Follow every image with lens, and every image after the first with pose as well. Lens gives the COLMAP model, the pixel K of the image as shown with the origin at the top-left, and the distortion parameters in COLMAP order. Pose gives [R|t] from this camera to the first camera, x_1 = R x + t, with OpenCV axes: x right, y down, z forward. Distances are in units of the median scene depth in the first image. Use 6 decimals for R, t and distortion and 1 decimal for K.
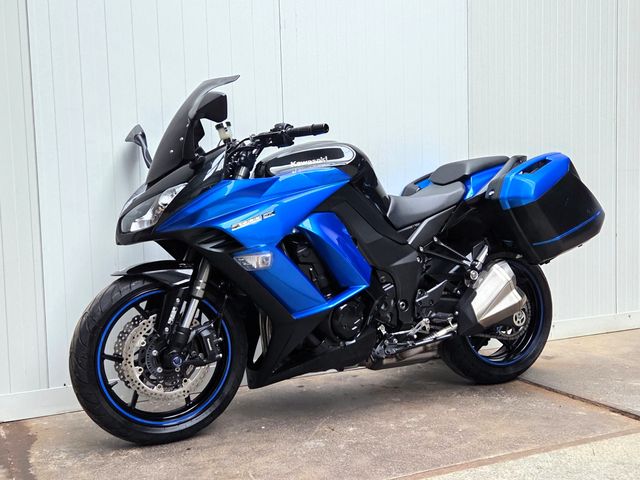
lens RADIAL K [[712.1, 0, 339.3], [0, 712.1, 231.8], [0, 0, 1]] dist [0.045925, 0.000000]
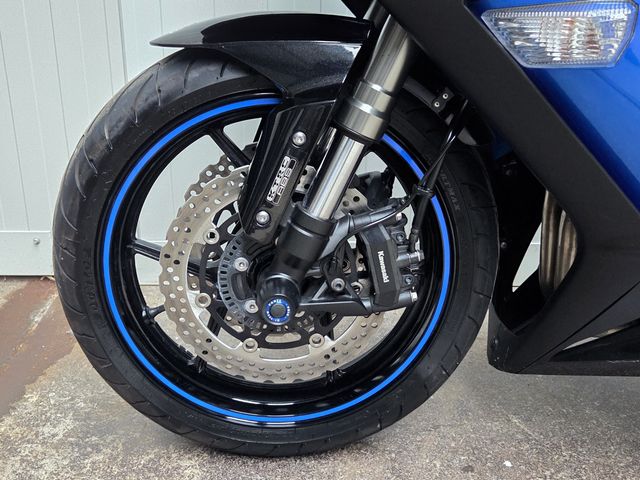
lens RADIAL K [[712.1, 0, 309.6], [0, 712.1, 232.9], [0, 0, 1]] dist [0.045925, 0.000000]
pose [[0.894129, 0.194615, -0.403308, -0.070482], [-0.058593, 0.943727, 0.325494, 0.025655], [0.443959, -0.267403, 0.855217, 0.654959]]
